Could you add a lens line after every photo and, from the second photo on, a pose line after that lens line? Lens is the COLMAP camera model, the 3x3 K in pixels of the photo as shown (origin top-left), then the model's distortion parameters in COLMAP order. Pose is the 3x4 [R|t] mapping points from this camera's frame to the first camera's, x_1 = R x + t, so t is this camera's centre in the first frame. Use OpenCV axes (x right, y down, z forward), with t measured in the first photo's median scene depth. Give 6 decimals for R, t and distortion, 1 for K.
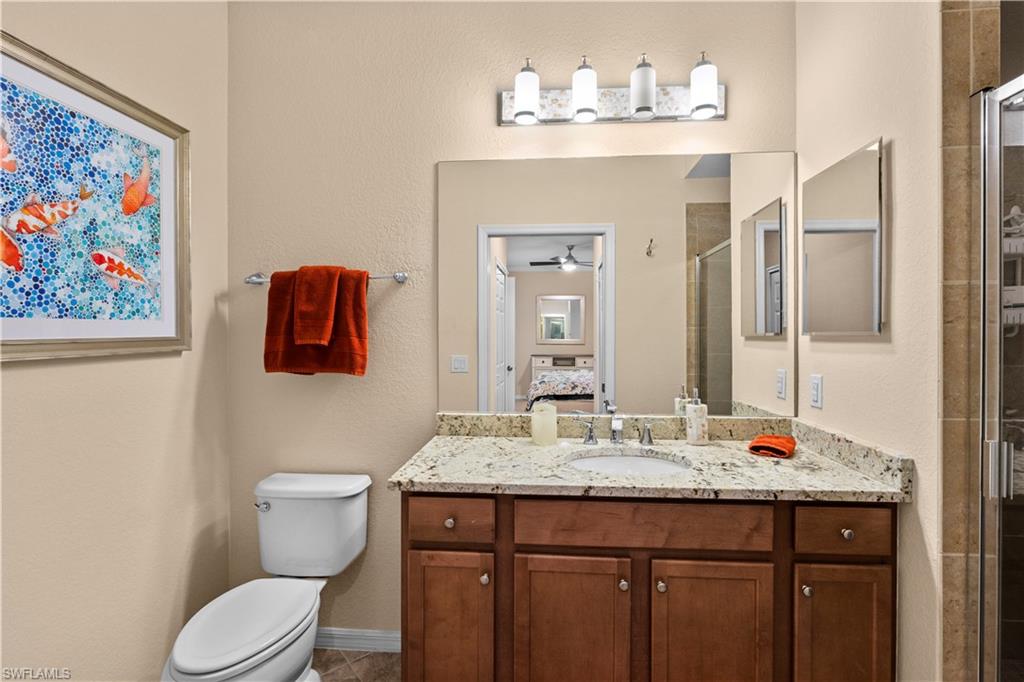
lens RADIAL K [[449.3, 0, 530.2], [0, 449.3, 345.7], [0, 0, 1]] dist [-0.001476, 0.000136]
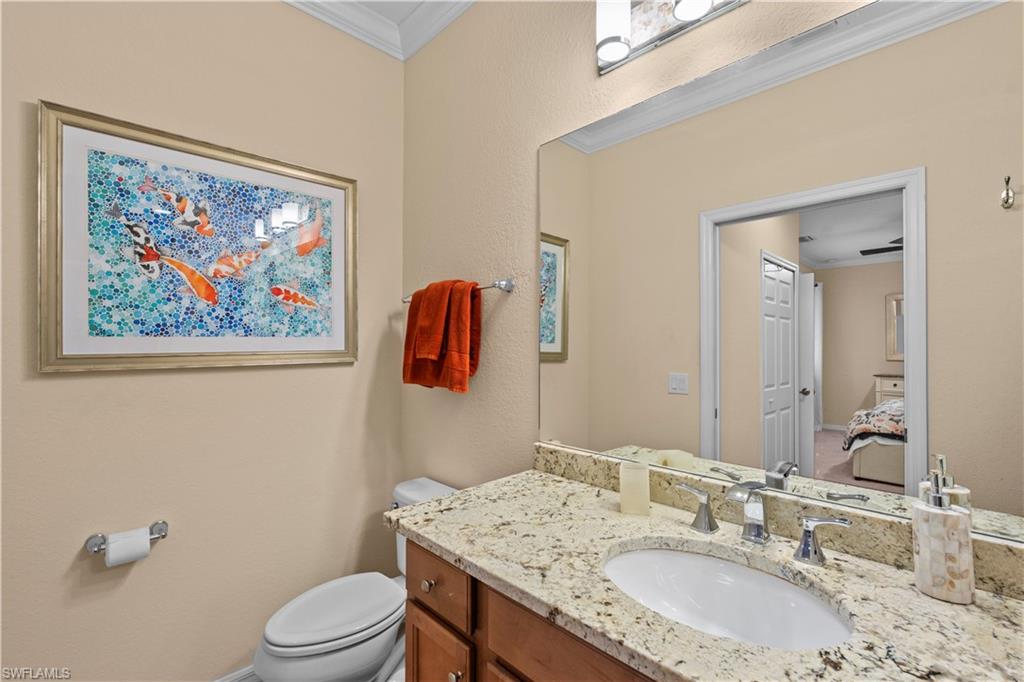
lens RADIAL K [[449.3, 0, 530.2], [0, 449.3, 345.7], [0, 0, 1]] dist [-0.001476, 0.000136]
pose [[0.750023, 0.001473, -0.661410, 0.495089], [-0.018566, 0.999650, -0.018827, -0.022605], [0.661151, 0.026401, 0.749788, 0.516867]]
